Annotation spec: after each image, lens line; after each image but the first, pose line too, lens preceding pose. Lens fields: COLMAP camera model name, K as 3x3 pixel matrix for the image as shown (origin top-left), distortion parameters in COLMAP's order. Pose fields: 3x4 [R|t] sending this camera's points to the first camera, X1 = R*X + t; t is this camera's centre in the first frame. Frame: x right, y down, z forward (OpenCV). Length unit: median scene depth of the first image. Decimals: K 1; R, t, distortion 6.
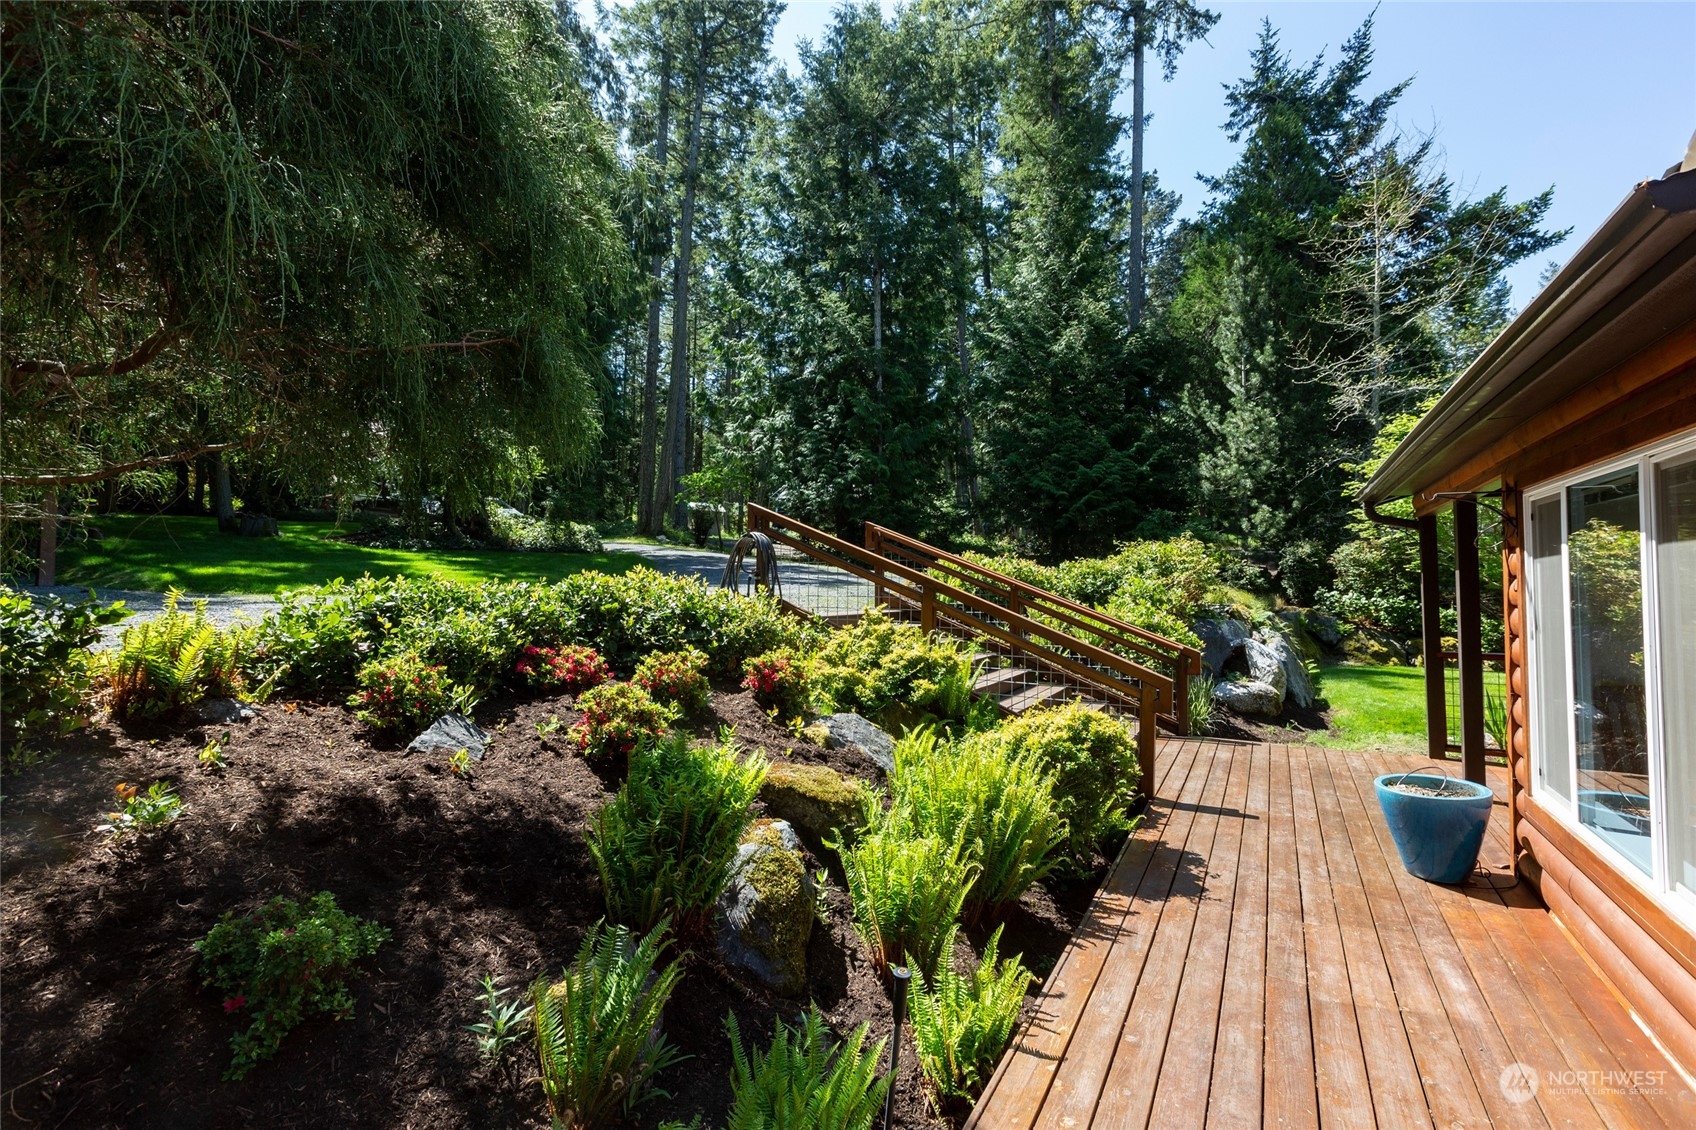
lens RADIAL K [[768.8, 0, 845.0], [0, 768.8, 553.3], [0, 0, 1]] dist [0.002170, 0.000084]
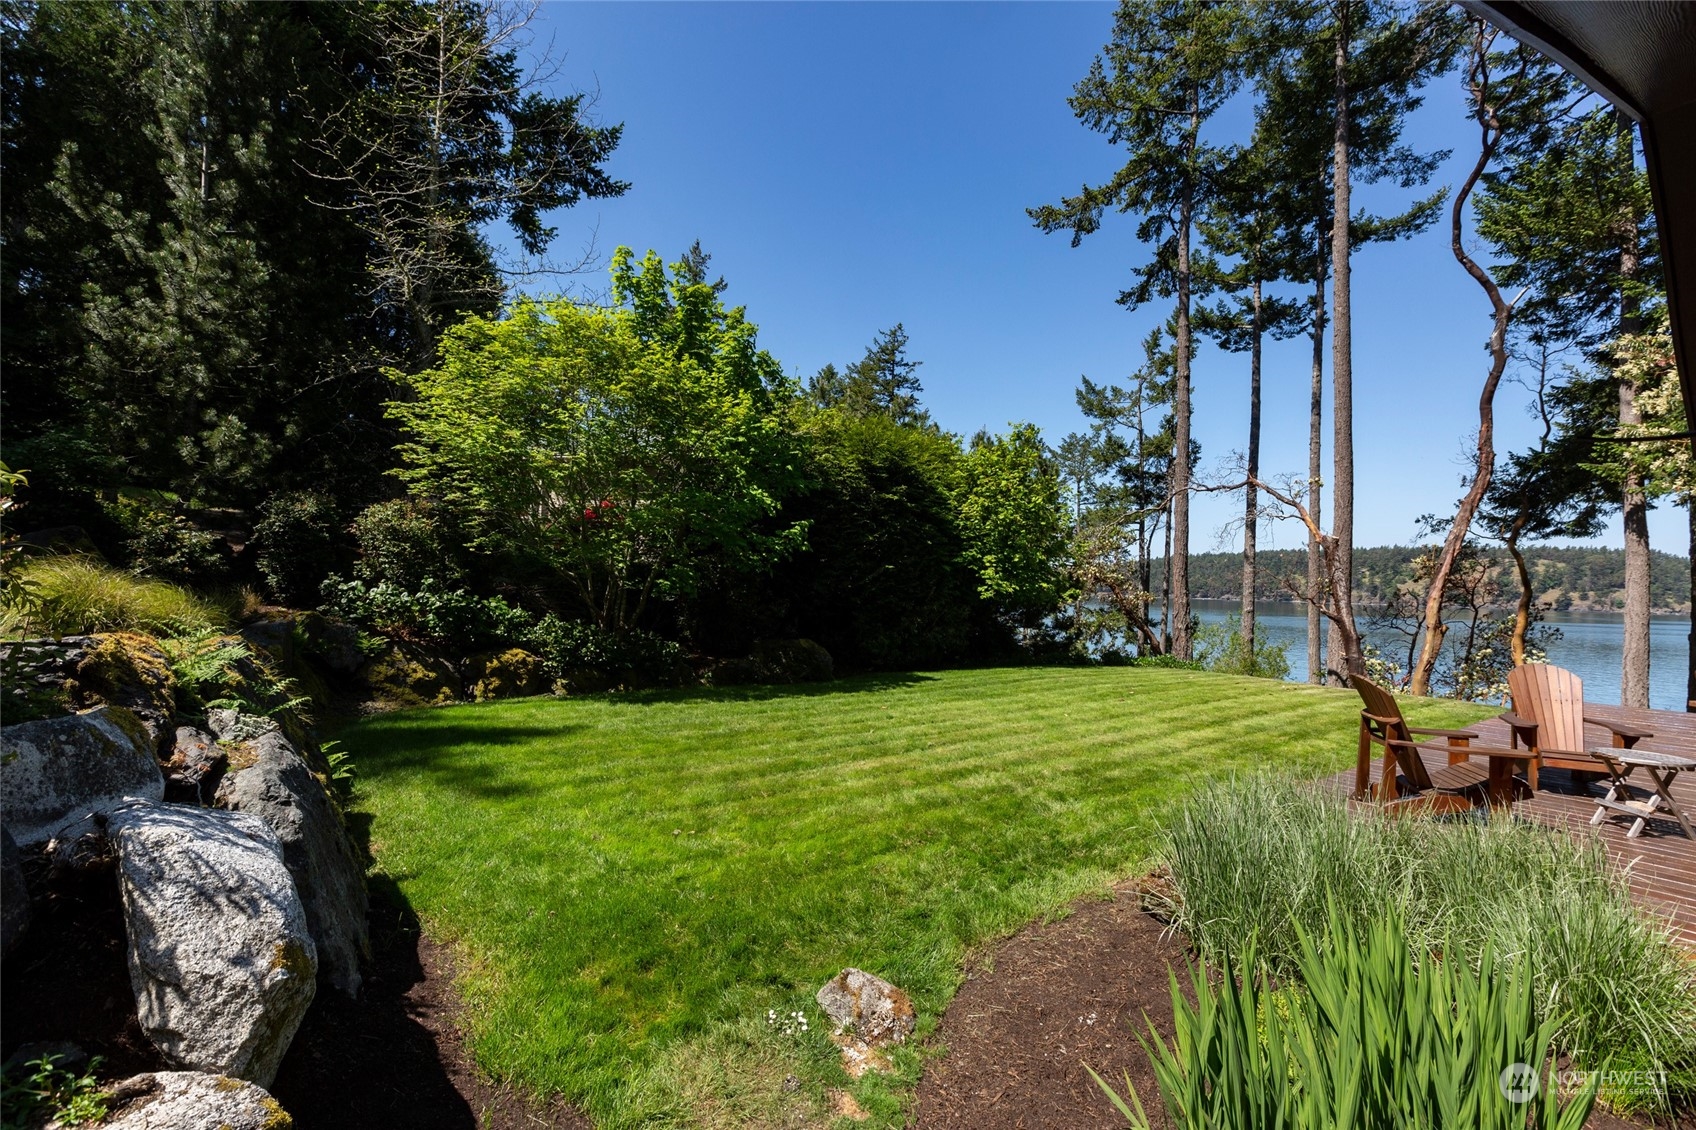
lens RADIAL K [[768.8, 0, 845.3], [0, 768.8, 562.2], [0, 0, 1]] dist [0.002170, 0.000084]
pose [[0.376627, 0.033400, 0.925763, 0.213224], [-0.063809, 0.997912, -0.010044, 0.015681], [-0.924165, -0.055290, 0.377971, 0.397486]]
